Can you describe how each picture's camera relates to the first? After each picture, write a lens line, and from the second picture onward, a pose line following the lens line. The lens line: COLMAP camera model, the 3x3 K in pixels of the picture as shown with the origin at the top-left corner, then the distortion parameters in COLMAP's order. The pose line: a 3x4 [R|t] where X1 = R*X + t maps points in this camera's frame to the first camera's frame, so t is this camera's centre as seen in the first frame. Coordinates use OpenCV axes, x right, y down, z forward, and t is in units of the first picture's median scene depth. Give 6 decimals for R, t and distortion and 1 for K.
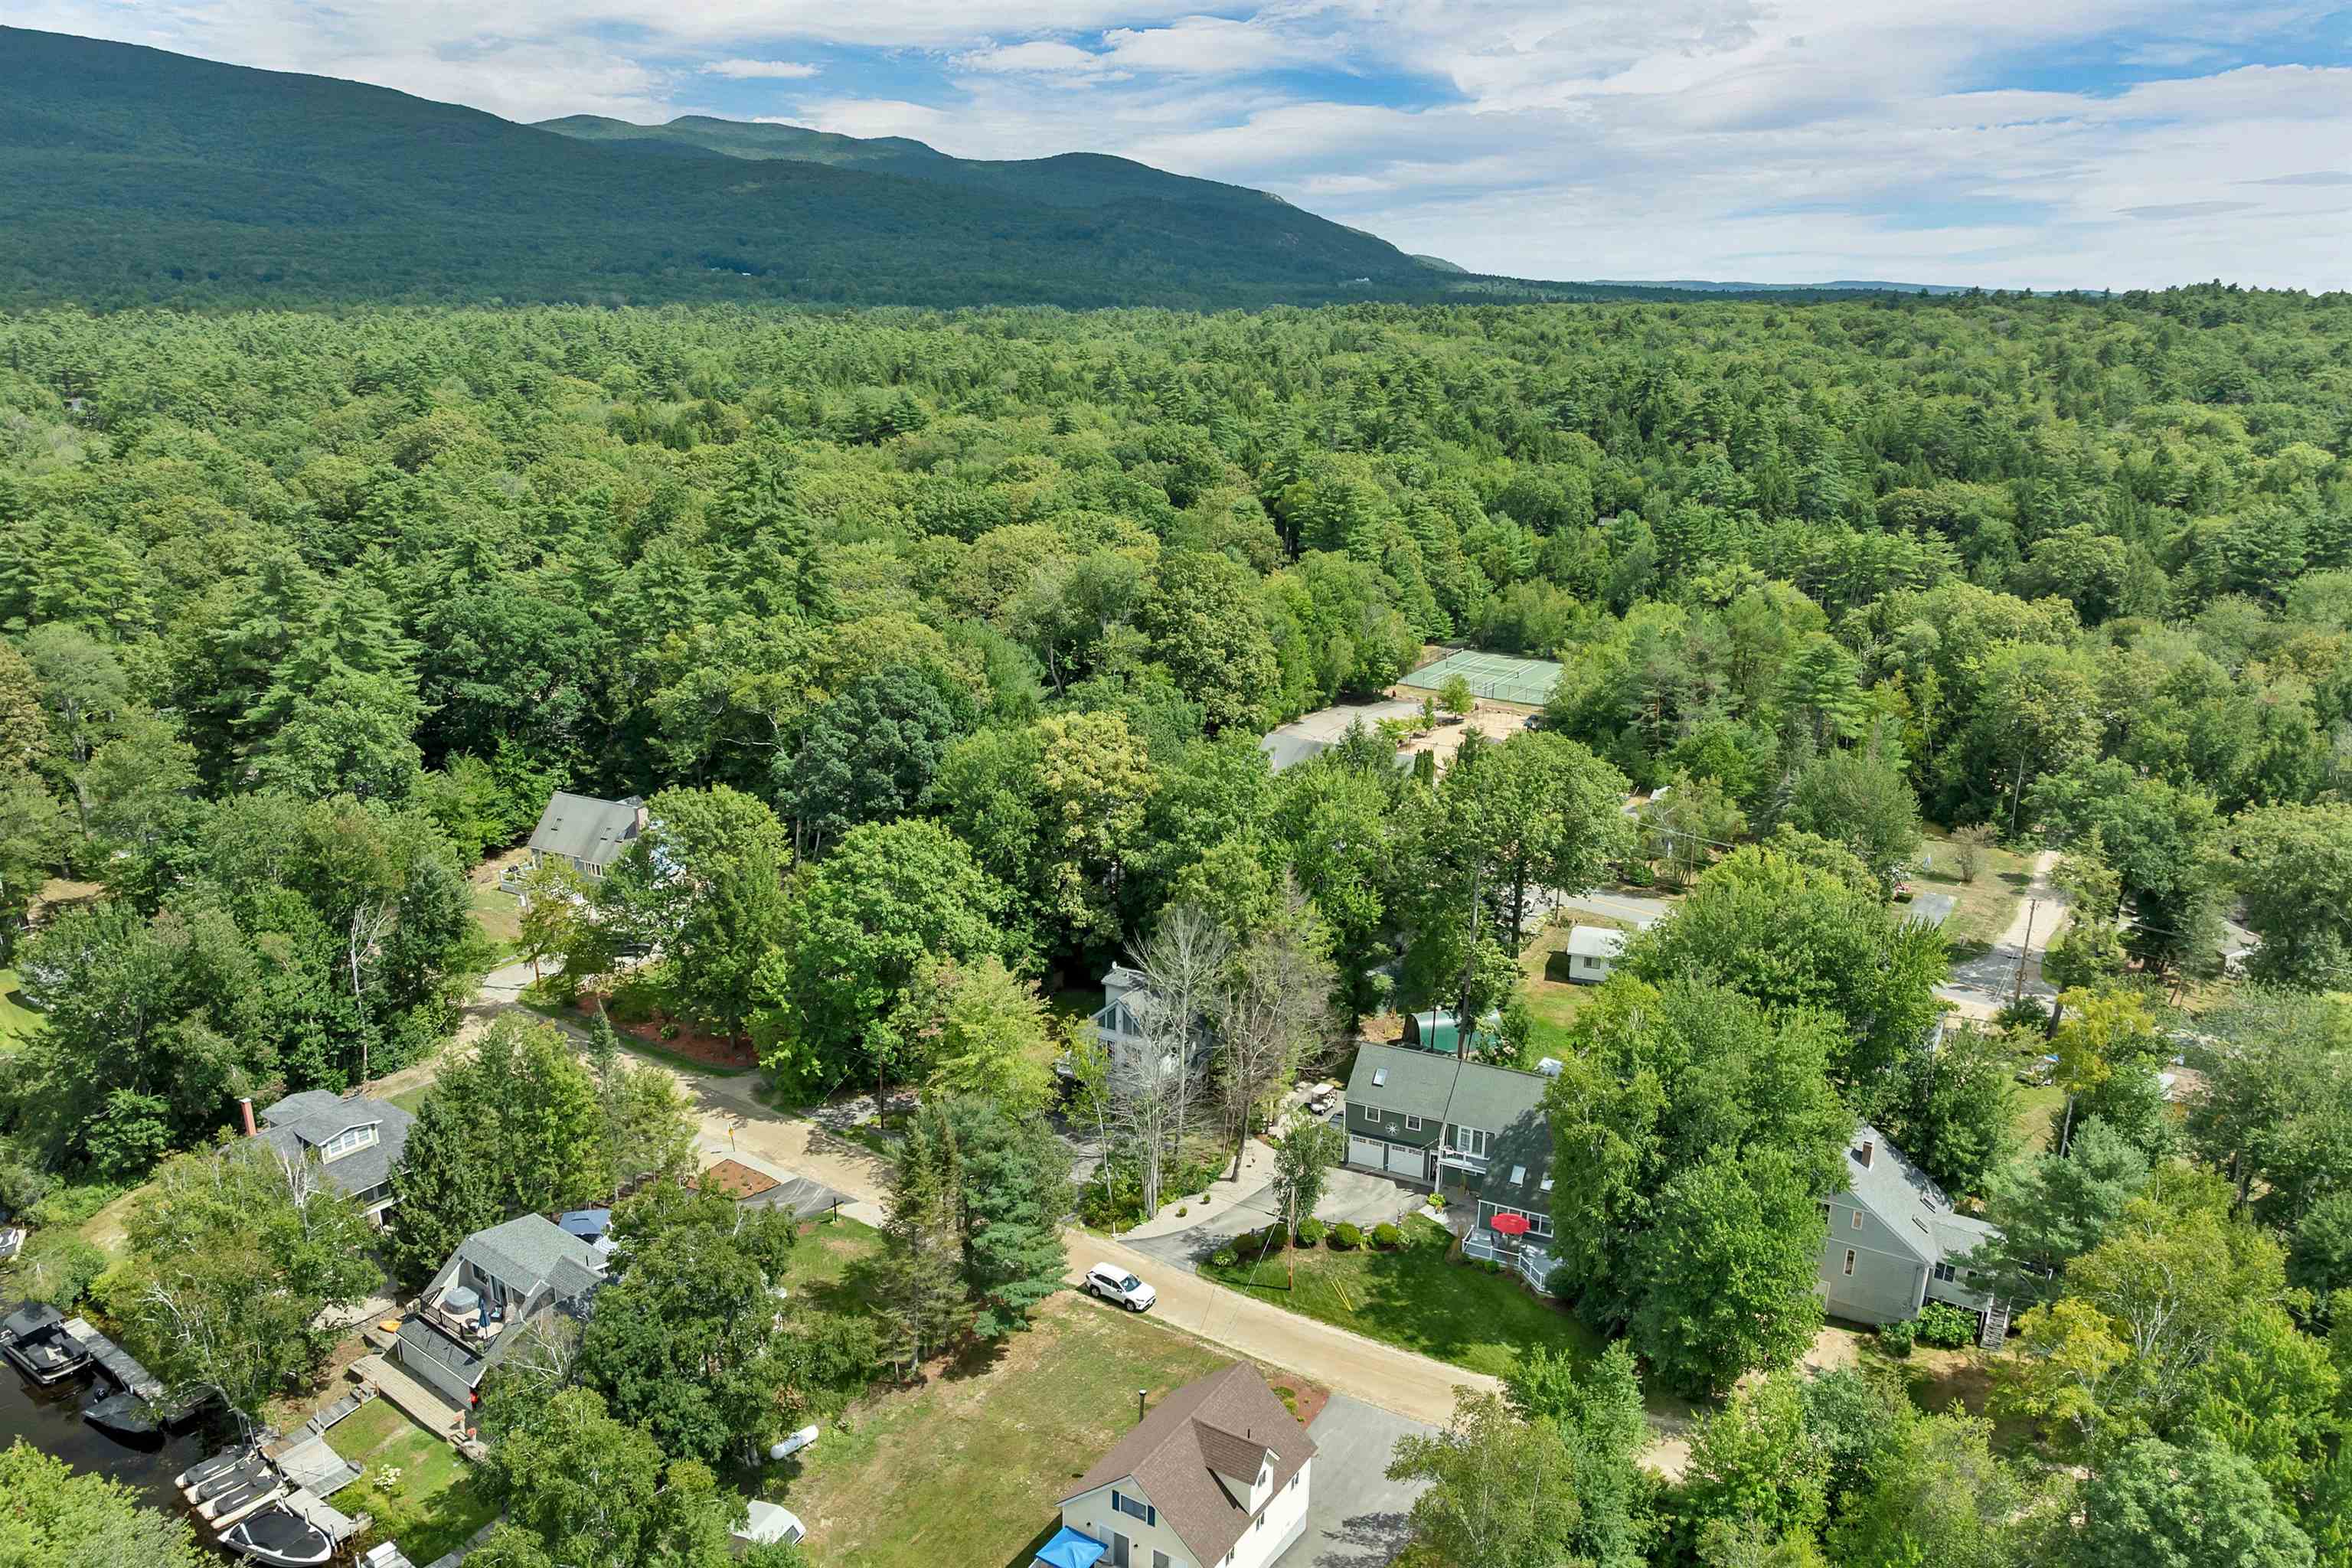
lens RADIAL K [[1732.0, 0, 1188.9], [0, 1732.0, 821.6], [0, 0, 1]] dist [-0.027236, 0.000805]
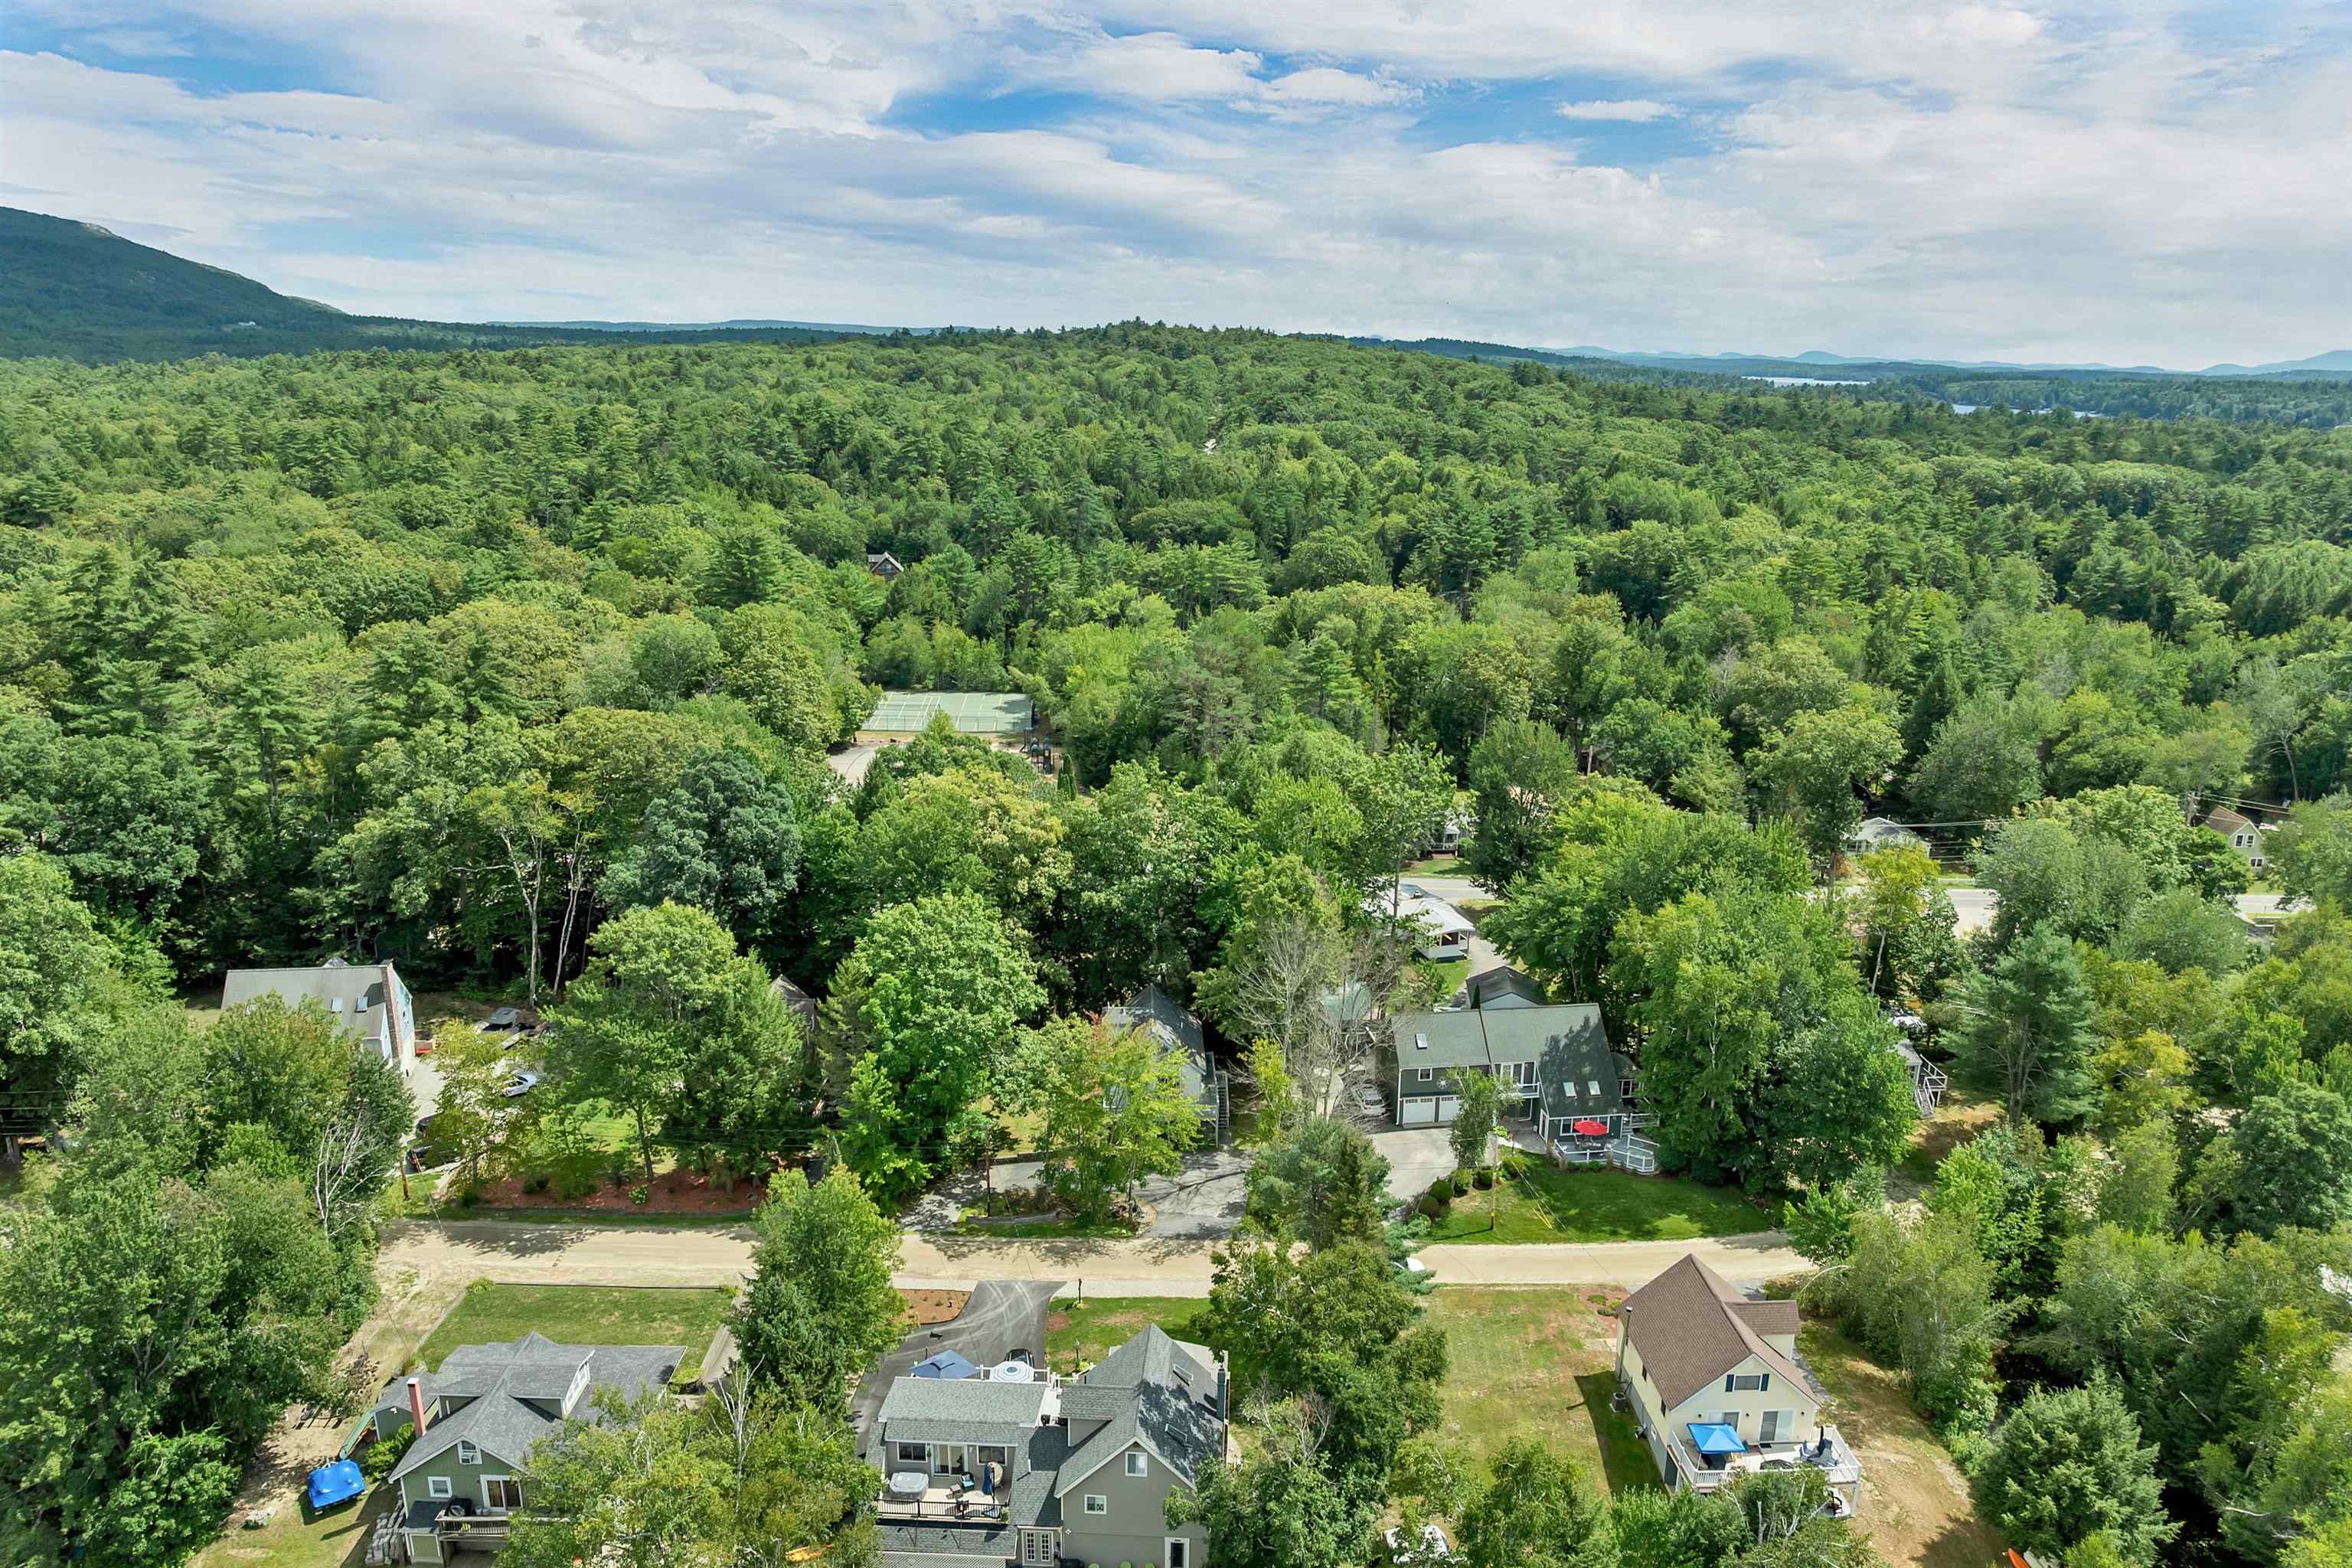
lens RADIAL K [[1745.8, 0, 1198.0], [0, 1745.8, 803.1], [0, 0, 1]] dist [-0.025639, 0.001990]
pose [[0.822277, -0.147340, 0.549684, -0.306612], [0.165774, 0.986029, 0.016317, -0.023378], [-0.544408, 0.077706, 0.835213, 0.062330]]
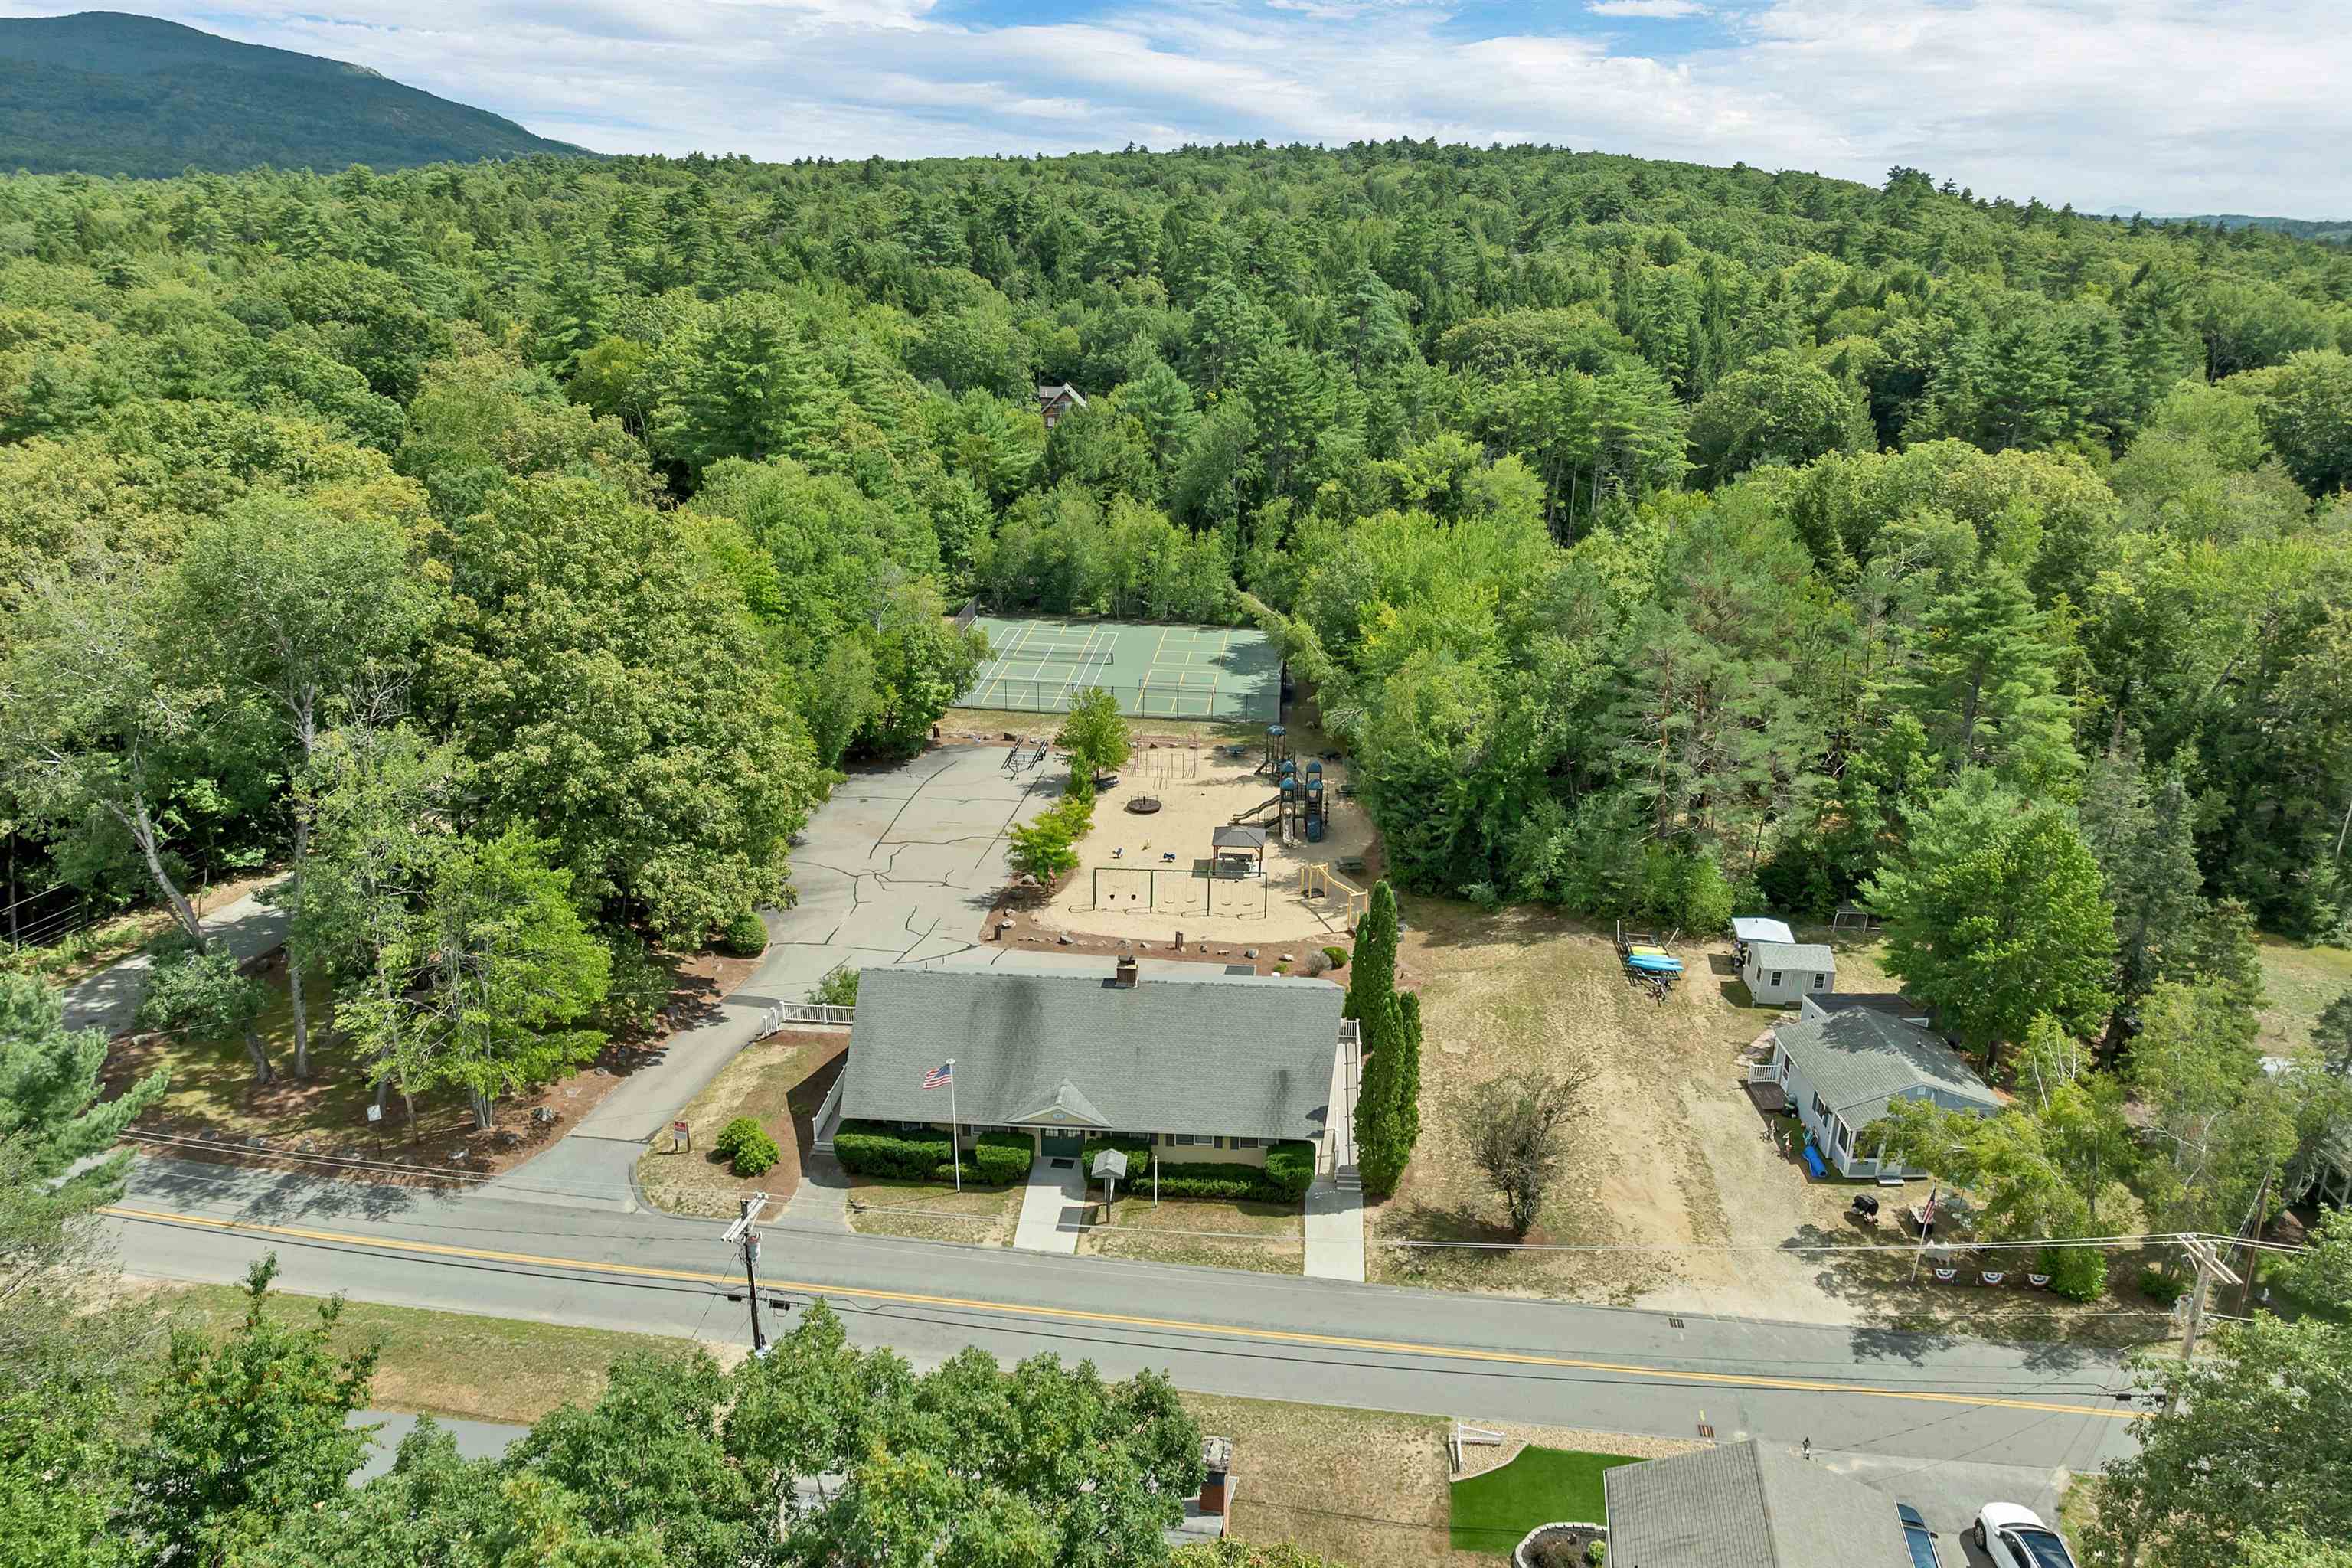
lens RADIAL K [[1732.0, 0, 1188.9], [0, 1732.0, 821.6], [0, 0, 1]] dist [-0.027236, 0.000805]
pose [[0.894557, -0.155003, 0.419216, -0.034664], [0.130820, 0.987666, 0.086030, -0.090964], [-0.427381, -0.022116, 0.903801, 0.564812]]
